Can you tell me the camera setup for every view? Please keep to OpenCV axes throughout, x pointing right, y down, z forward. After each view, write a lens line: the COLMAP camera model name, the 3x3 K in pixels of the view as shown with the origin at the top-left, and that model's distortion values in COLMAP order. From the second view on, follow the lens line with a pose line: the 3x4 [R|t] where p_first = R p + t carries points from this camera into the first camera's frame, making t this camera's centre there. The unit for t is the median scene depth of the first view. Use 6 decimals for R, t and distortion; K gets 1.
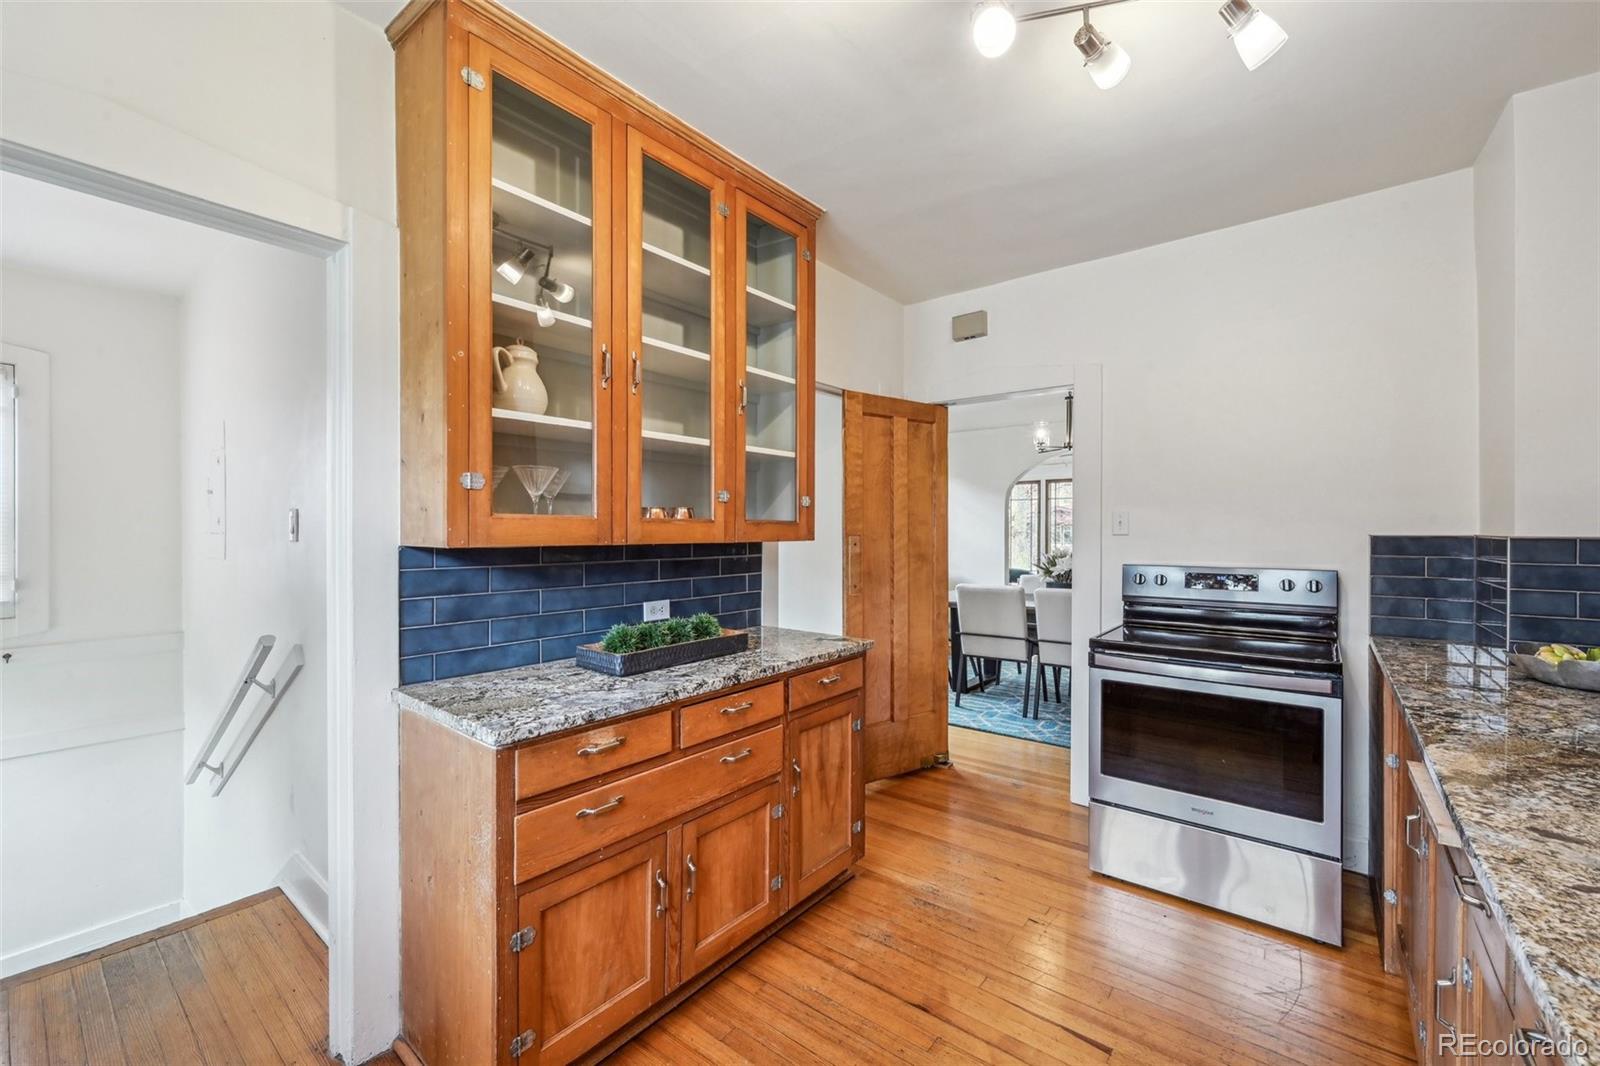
lens RADIAL K [[645.1, 0, 806.1], [0, 645.1, 537.1], [0, 0, 1]] dist [0.000994, 0.000133]
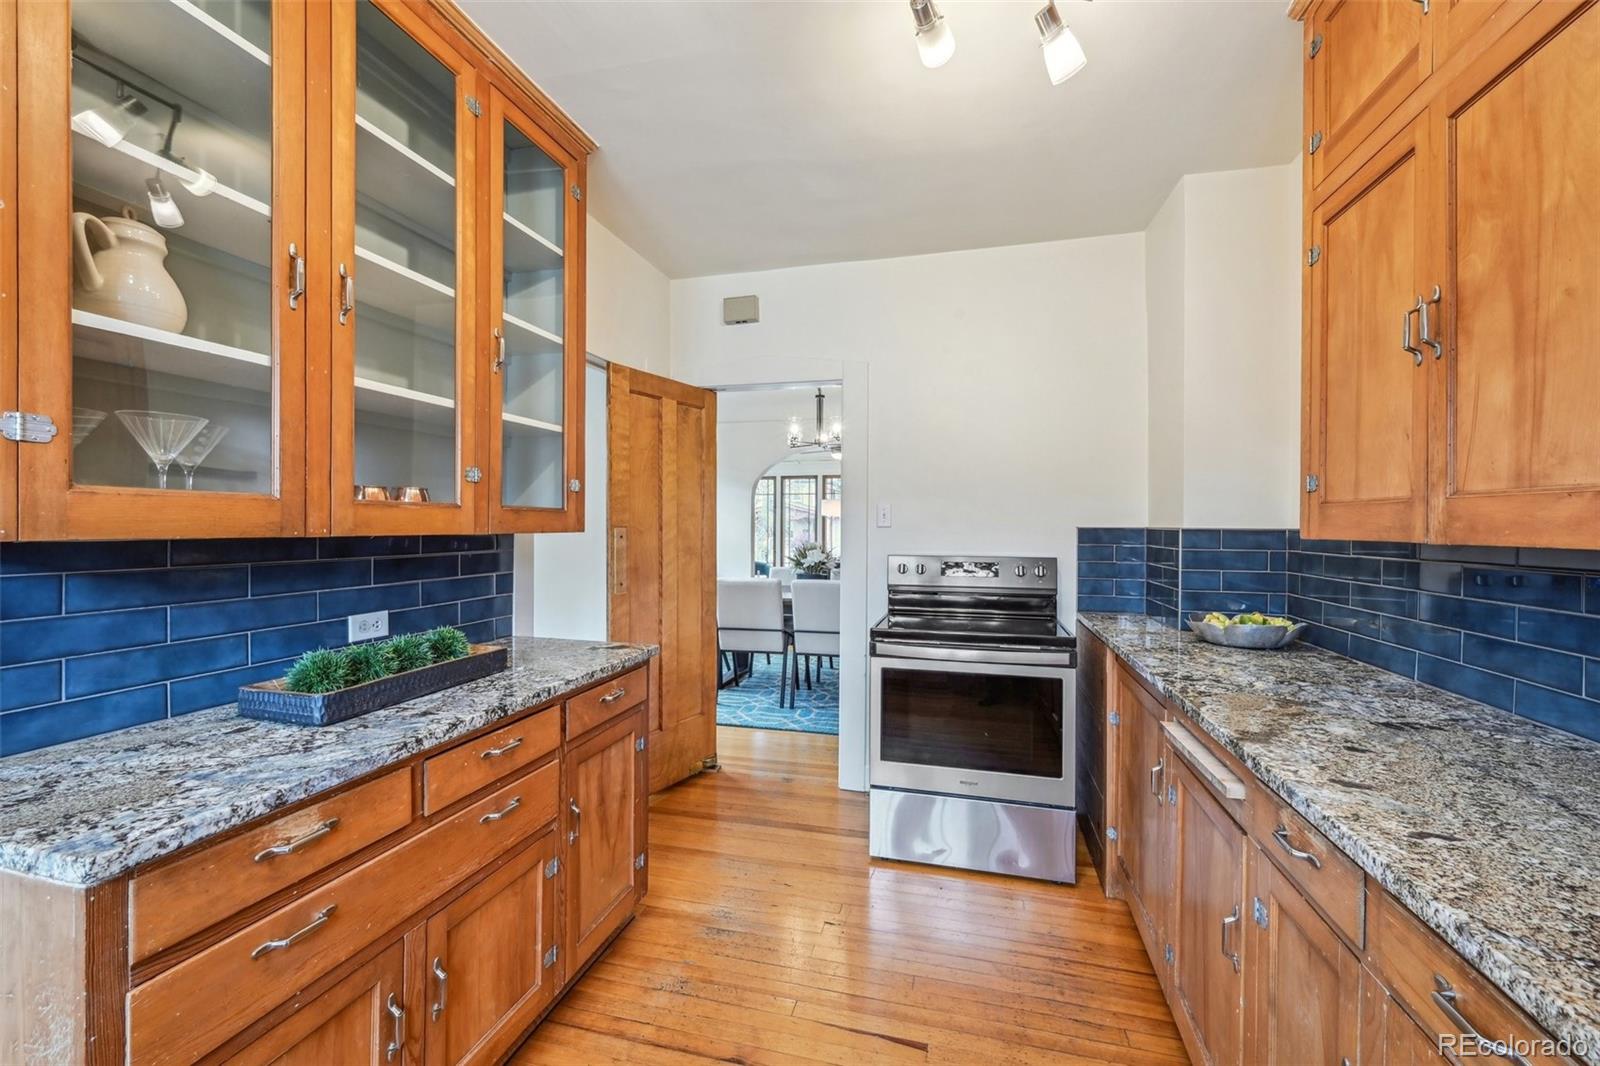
lens RADIAL K [[648.3, 0, 806.2], [0, 648.3, 530.8], [0, 0, 1]] dist [-0.000417, 0.000411]
pose [[0.918347, 0.000169, 0.395775, -0.072797], [-0.000032, 1.000000, -0.000352, 0.005088], [-0.395775, 0.000310, 0.918347, 0.130482]]
